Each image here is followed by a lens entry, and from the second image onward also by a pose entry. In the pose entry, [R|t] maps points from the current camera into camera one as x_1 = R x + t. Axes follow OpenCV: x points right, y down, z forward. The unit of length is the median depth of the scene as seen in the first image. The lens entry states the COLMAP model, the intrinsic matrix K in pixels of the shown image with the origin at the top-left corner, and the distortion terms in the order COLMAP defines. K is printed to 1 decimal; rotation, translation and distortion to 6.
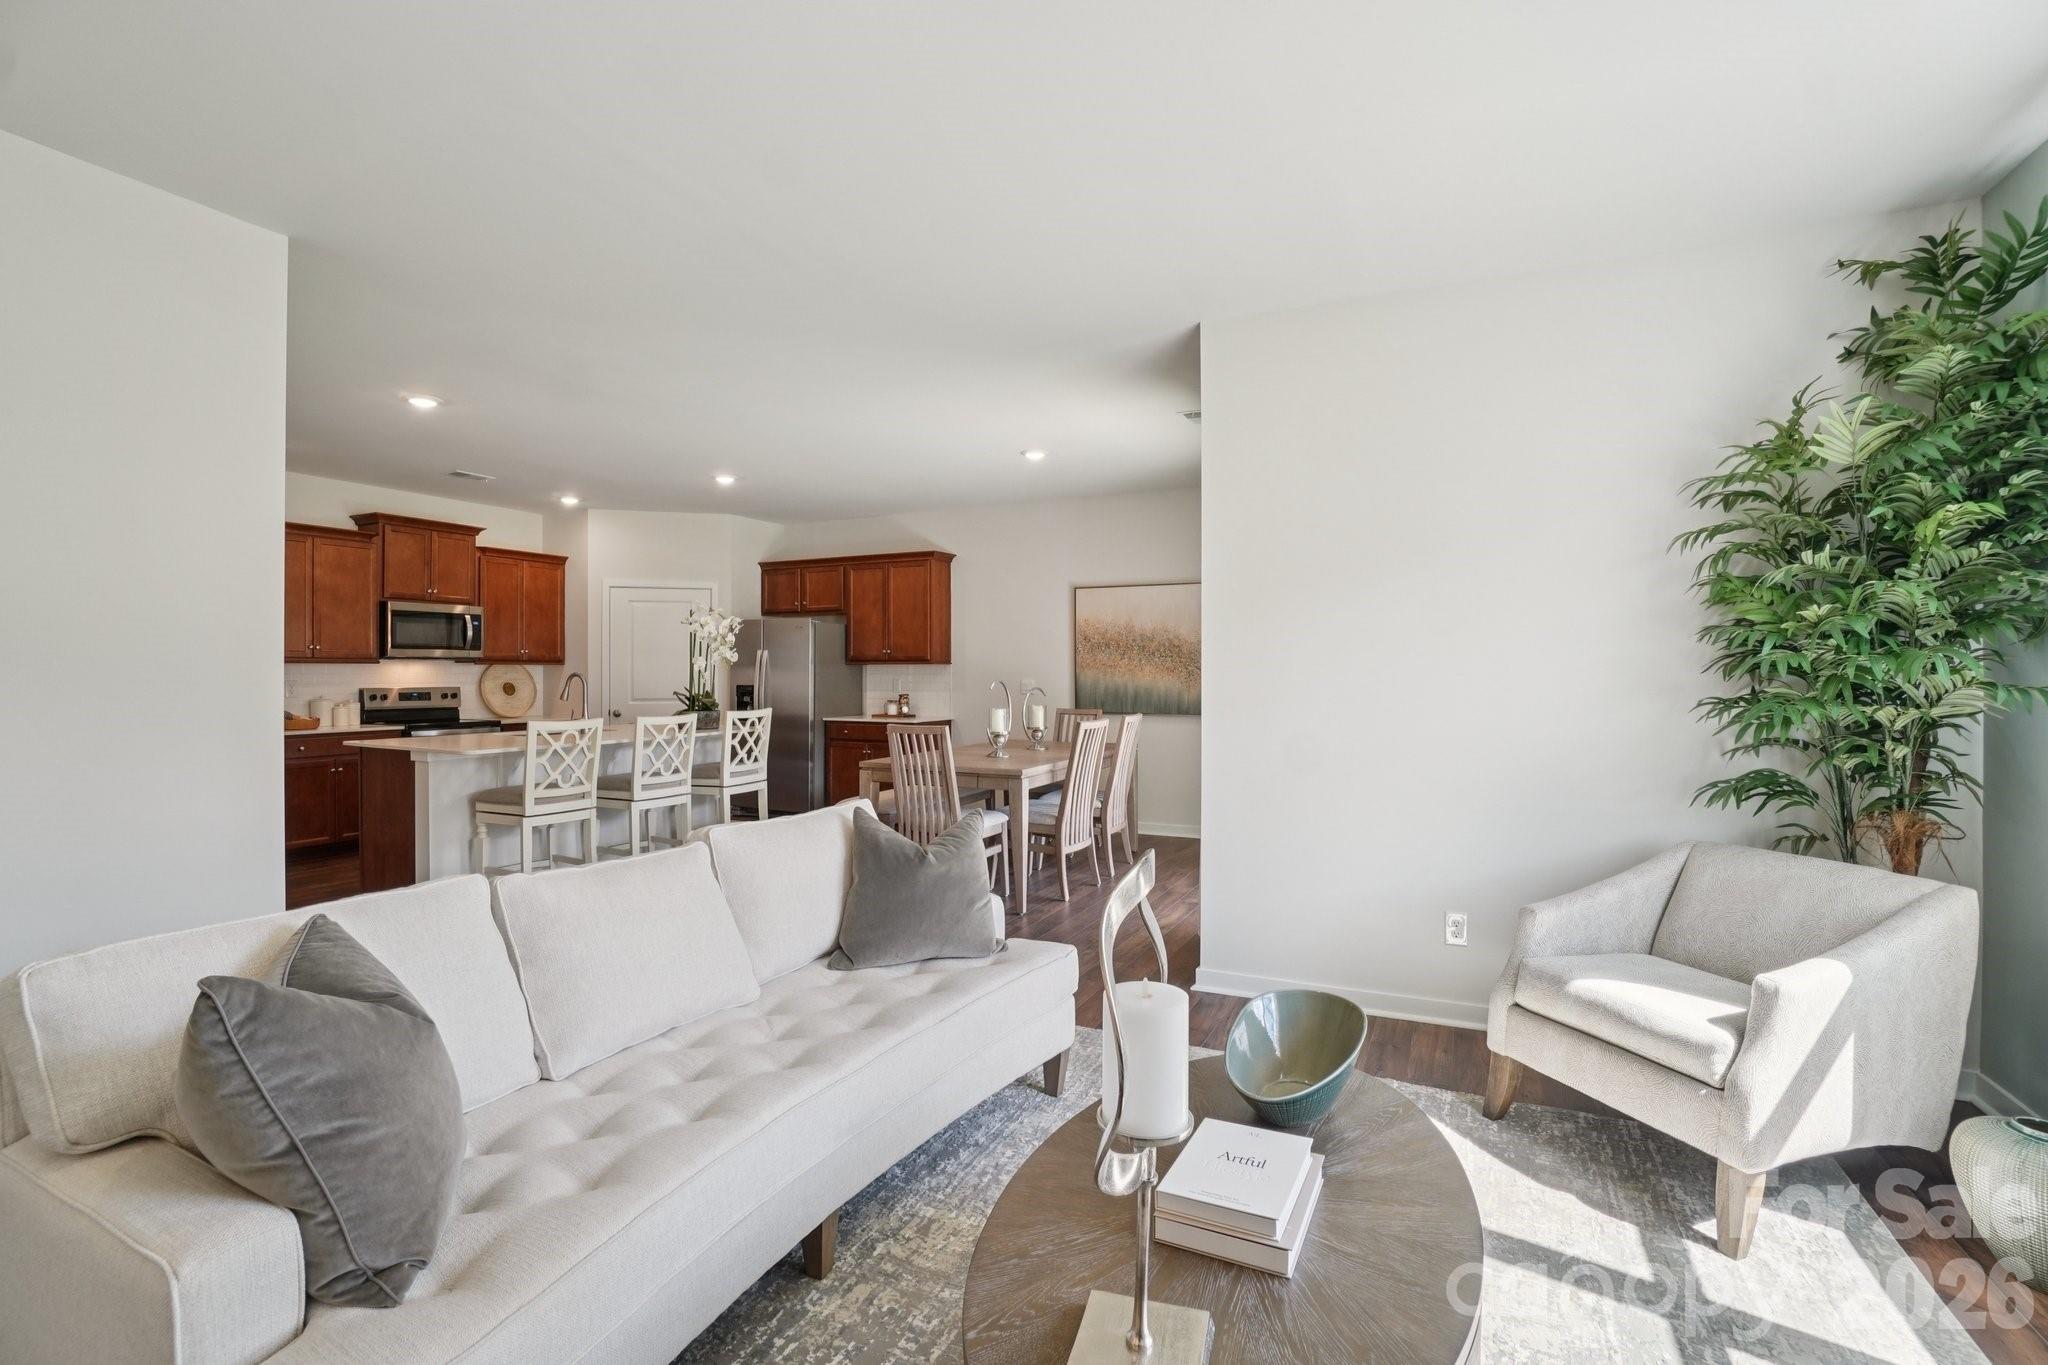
lens RADIAL K [[886.0, 0, 1053.4], [0, 886.0, 680.1], [0, 0, 1]] dist [-0.089051, 0.020511]
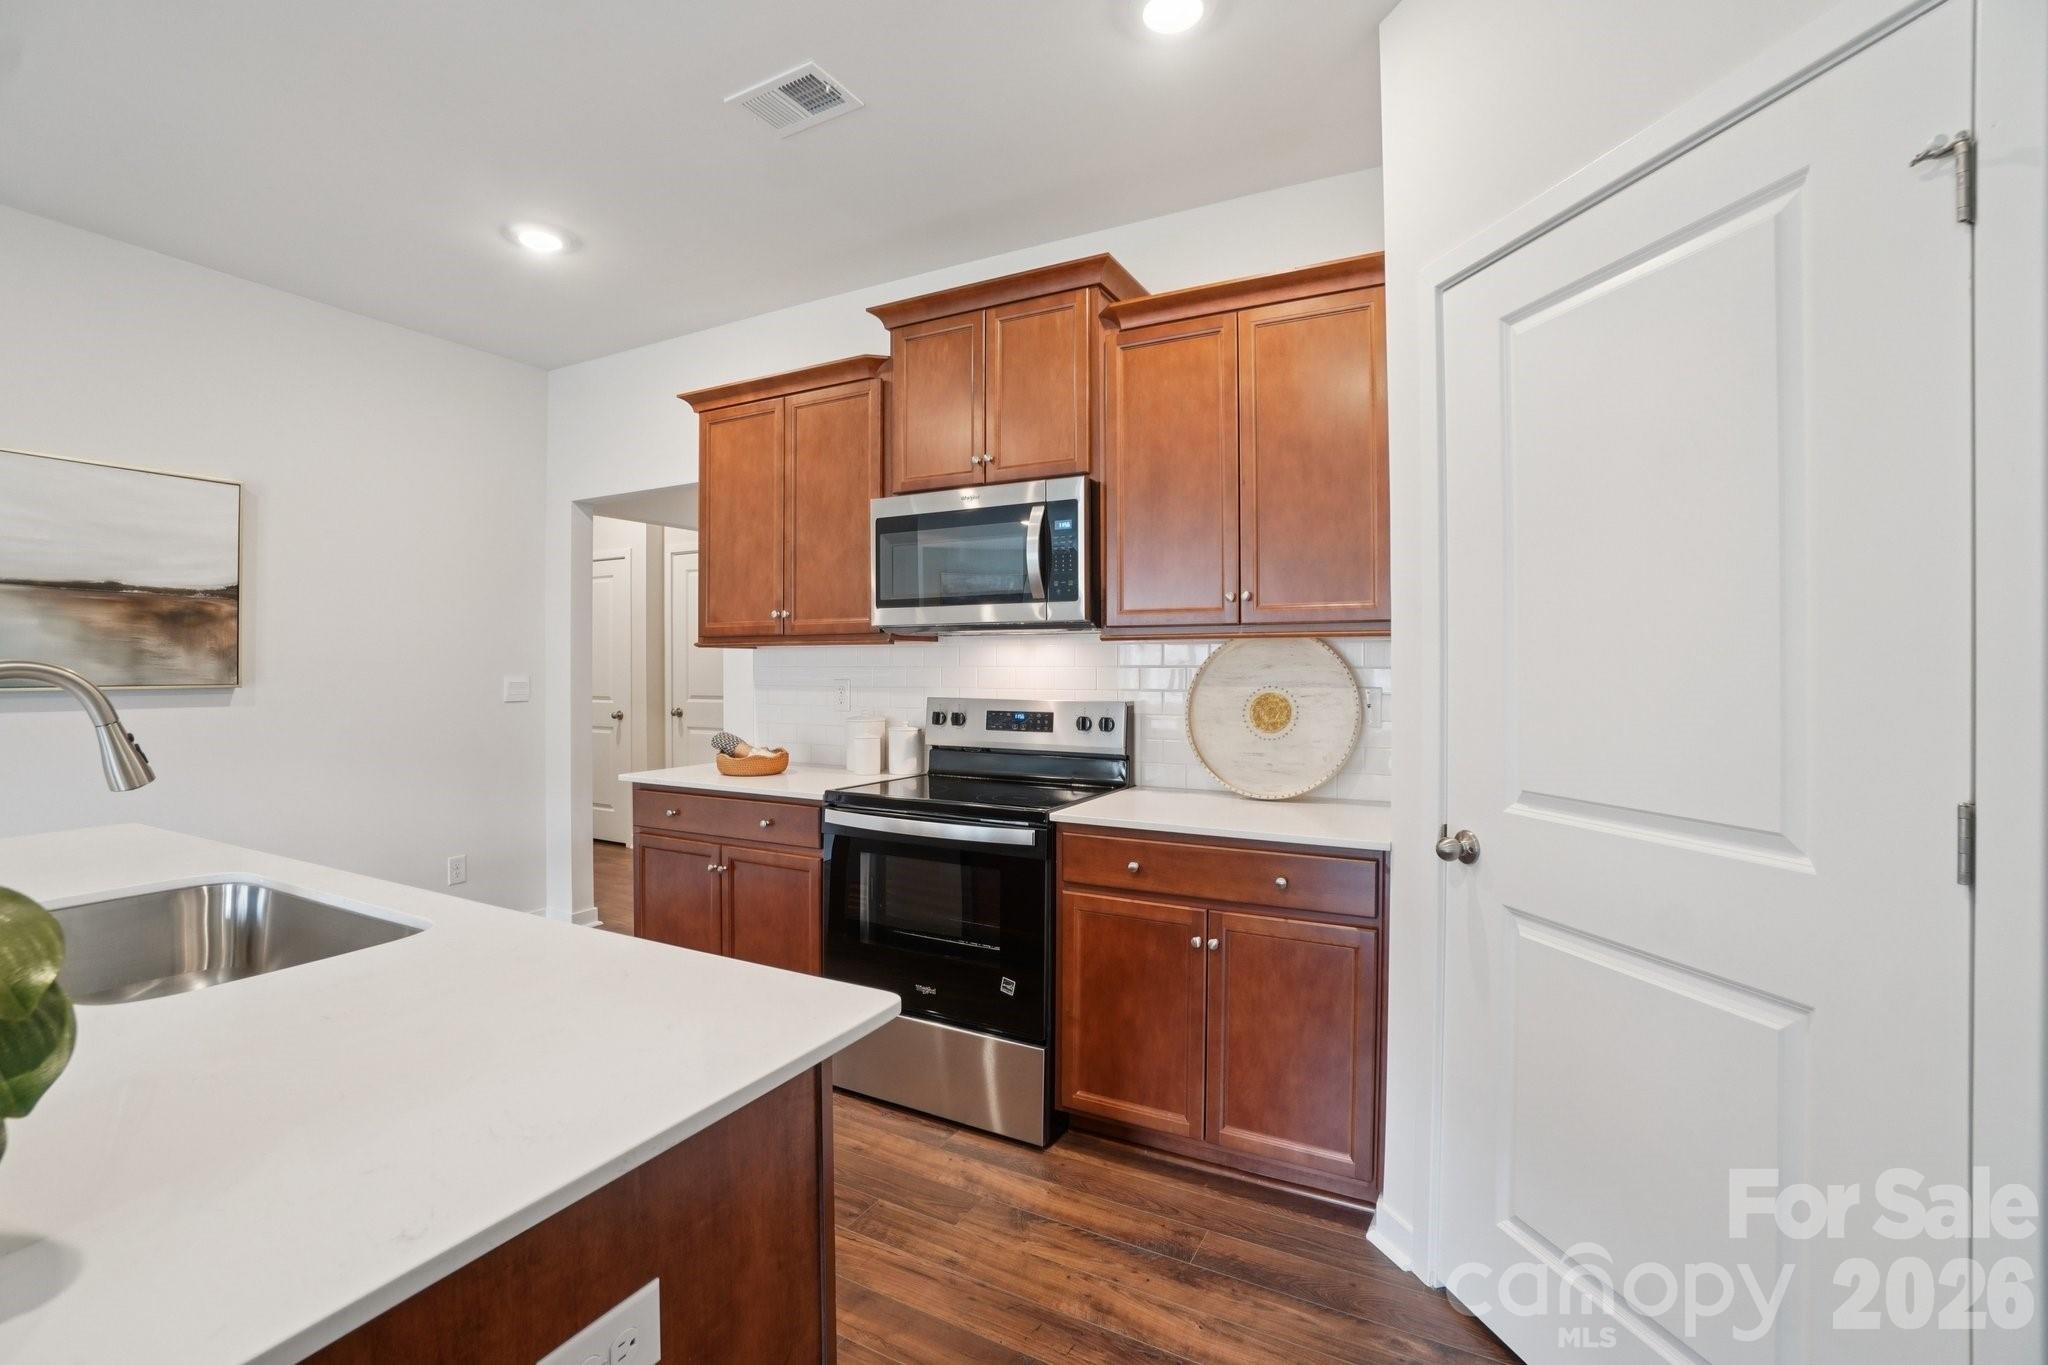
lens RADIAL K [[906.0, 0, 1016.9], [0, 906.0, 671.2], [0, 0, 1]] dist [-0.062396, 0.022302]
pose [[-0.082804, 0.004031, -0.996558, -0.282463], [-0.008928, 0.999949, 0.004787, -0.006720], [0.996526, 0.009294, -0.082764, 0.952947]]
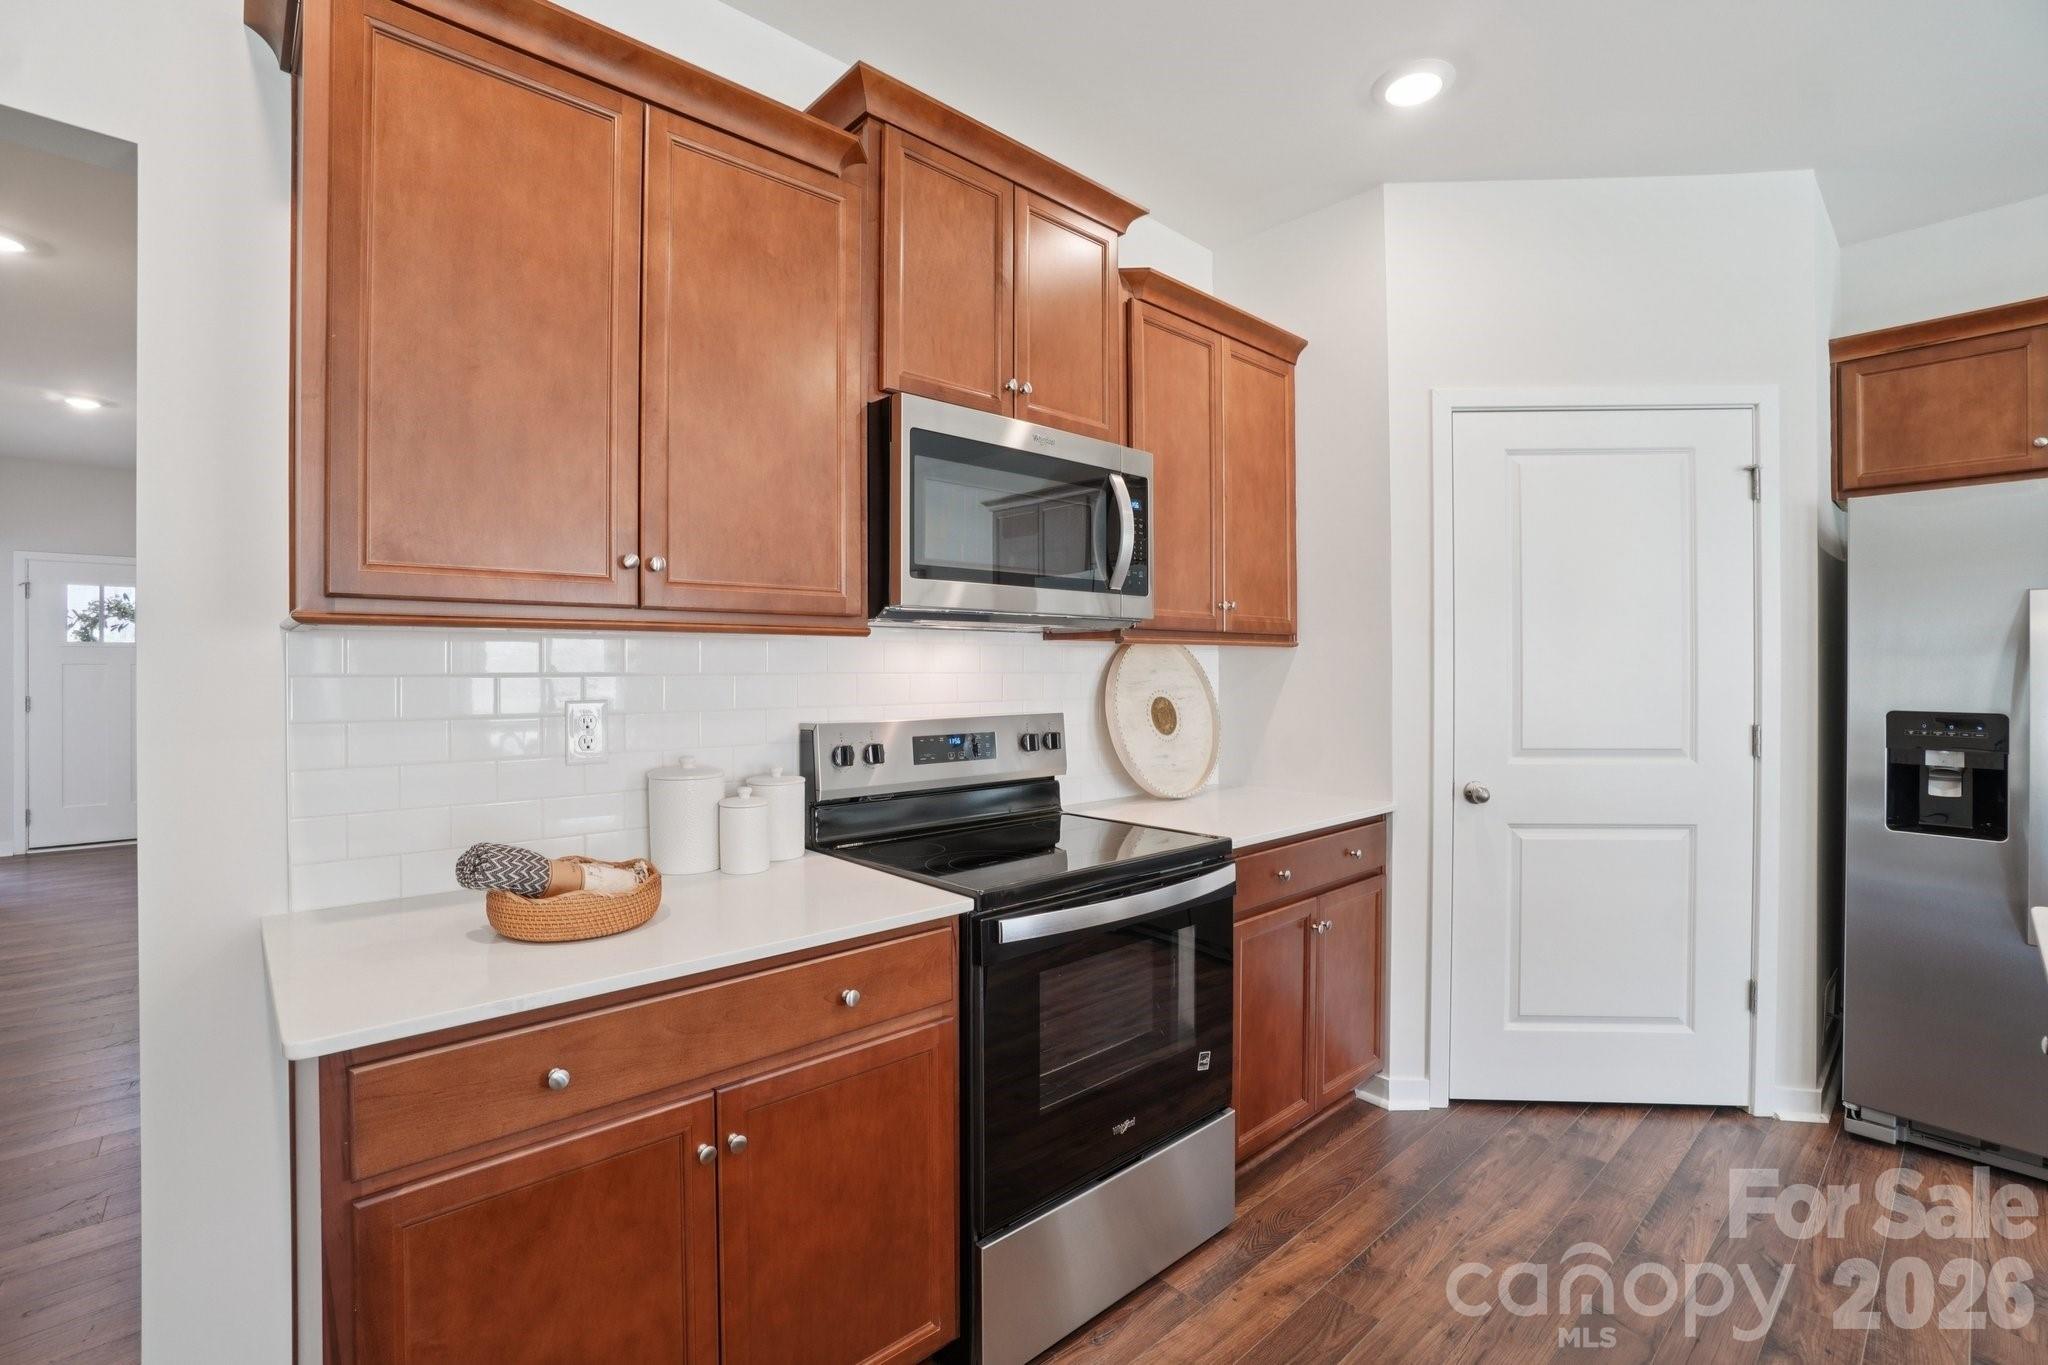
lens RADIAL K [[911.8, 0, 1026.9], [0, 911.8, 665.6], [0, 0, 1]] dist [-0.060594, 0.021688]
pose [[0.915387, -0.000462, -0.402574, -0.549595], [-0.002944, 0.999965, -0.007840, -0.006959], [0.402563, 0.008362, 0.915354, 0.651591]]
